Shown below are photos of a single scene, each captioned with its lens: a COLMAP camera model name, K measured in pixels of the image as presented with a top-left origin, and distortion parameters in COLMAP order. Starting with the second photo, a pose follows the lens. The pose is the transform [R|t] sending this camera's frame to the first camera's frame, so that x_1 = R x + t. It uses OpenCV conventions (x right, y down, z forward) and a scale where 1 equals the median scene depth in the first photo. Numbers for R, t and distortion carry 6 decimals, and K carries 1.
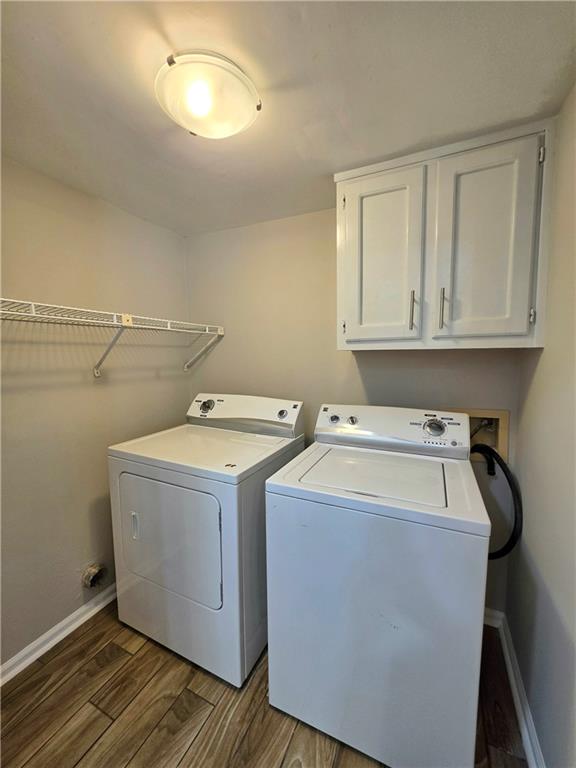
lens RADIAL K [[306.9, 0, 292.5], [0, 306.9, 385.8], [0, 0, 1]] dist [-0.004503, 0.001731]
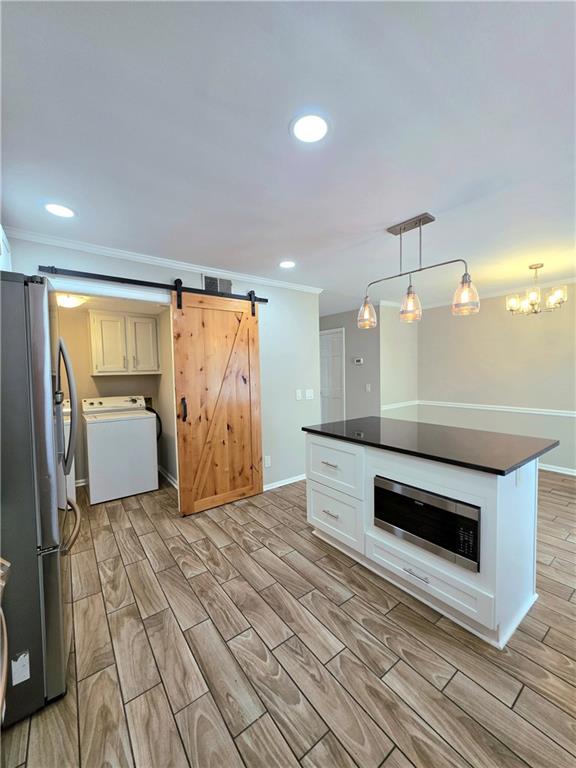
lens RADIAL K [[306.9, 0, 290.3], [0, 306.9, 384.1], [0, 0, 1]] dist [-0.004503, 0.001731]
pose [[0.478542, -0.038229, 0.877232, -1.393571], [0.109463, 0.993856, -0.016402, 0.187637], [-0.871215, 0.103873, 0.479787, -1.741657]]
